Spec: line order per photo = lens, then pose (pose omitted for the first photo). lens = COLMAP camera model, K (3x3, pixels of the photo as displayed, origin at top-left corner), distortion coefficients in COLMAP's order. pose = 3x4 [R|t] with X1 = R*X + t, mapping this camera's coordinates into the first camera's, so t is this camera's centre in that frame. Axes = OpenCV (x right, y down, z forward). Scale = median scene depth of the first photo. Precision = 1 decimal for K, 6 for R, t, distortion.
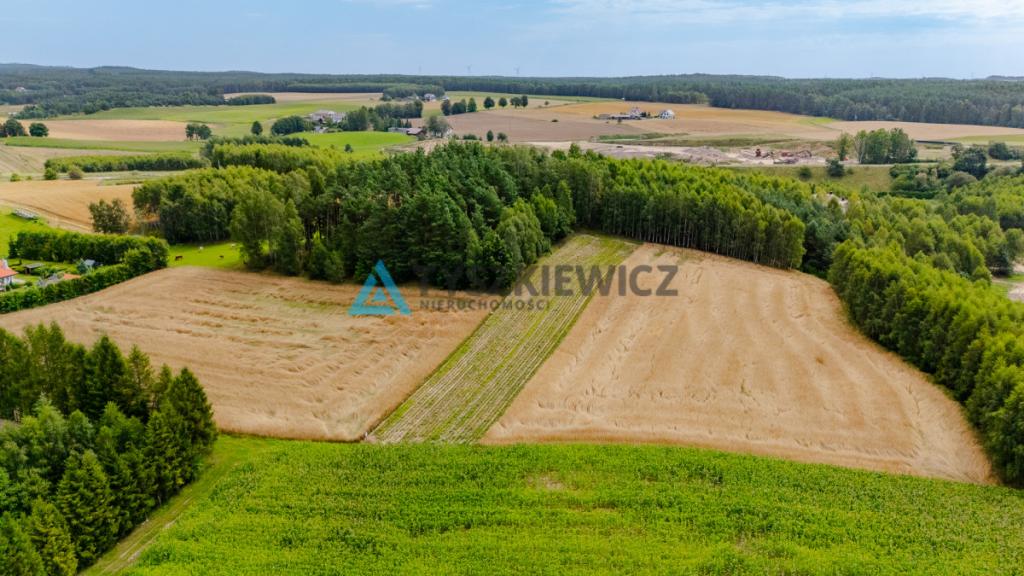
lens RADIAL K [[752.3, 0, 512.0], [0, 752.3, 288.0], [0, 0, 1]] dist [0.108236, -0.136492]
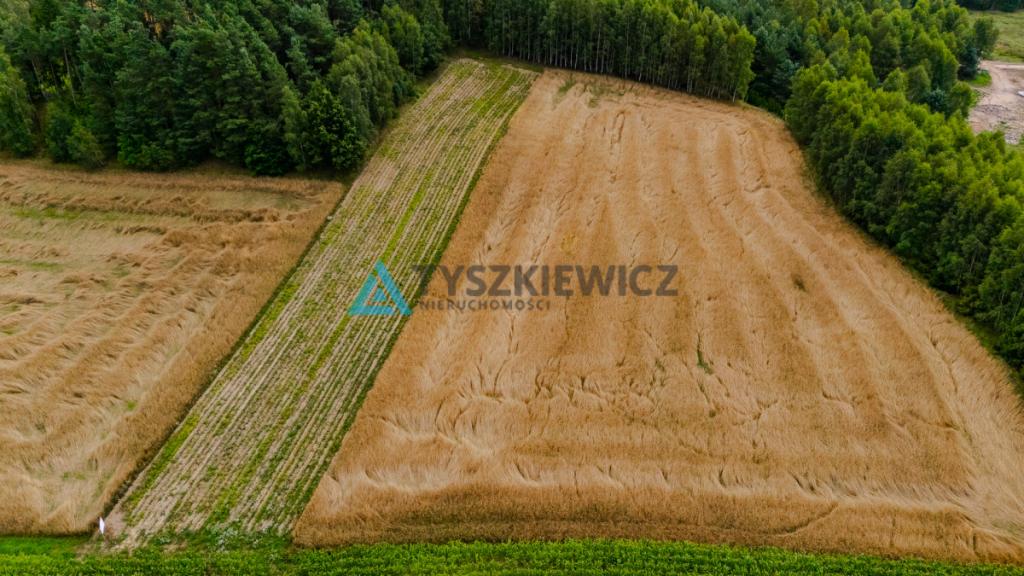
lens RADIAL K [[752.3, 0, 512.0], [0, 752.3, 288.0], [0, 0, 1]] dist [0.108236, -0.136492]
pose [[0.989375, -0.084791, 0.118097, 0.047216], [0.046138, 0.953443, 0.298024, -0.097896], [-0.137868, -0.289409, 0.947225, 0.298075]]
